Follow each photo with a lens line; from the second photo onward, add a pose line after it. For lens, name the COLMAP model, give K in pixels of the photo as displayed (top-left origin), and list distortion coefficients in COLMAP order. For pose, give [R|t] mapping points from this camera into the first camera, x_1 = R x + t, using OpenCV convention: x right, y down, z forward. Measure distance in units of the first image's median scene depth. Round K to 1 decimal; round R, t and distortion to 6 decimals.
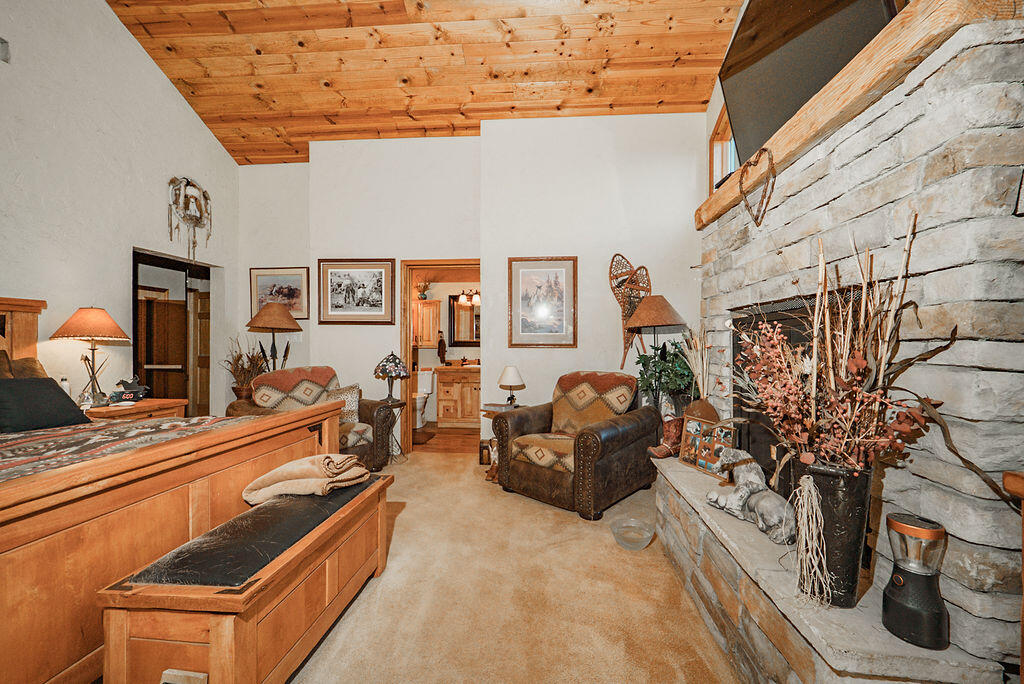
lens RADIAL K [[402.4, 0, 515.5], [0, 402.4, 343.9], [0, 0, 1]] dist [0.000907, -0.000953]
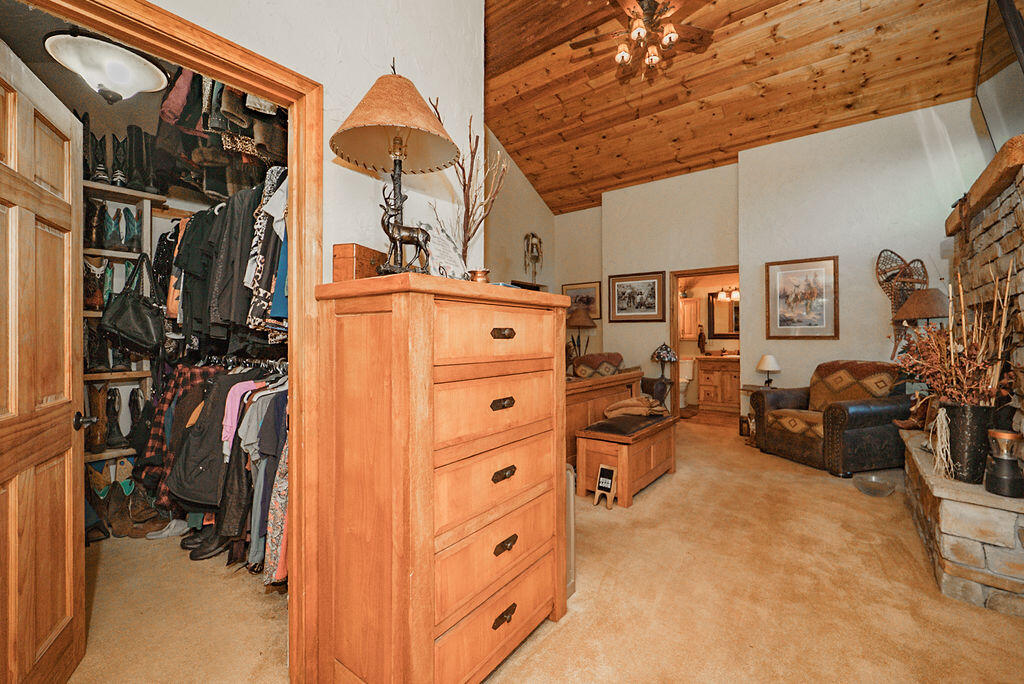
lens RADIAL K [[425.4, 0, 518.3], [0, 425.4, 333.9], [0, 0, 1]] dist [0.000277, -0.001112]
pose [[0.842172, -0.007451, -0.539158, 0.043236], [0.003337, 0.999957, -0.008607, 0.002060], [0.539199, 0.005450, 0.842161, -0.448537]]
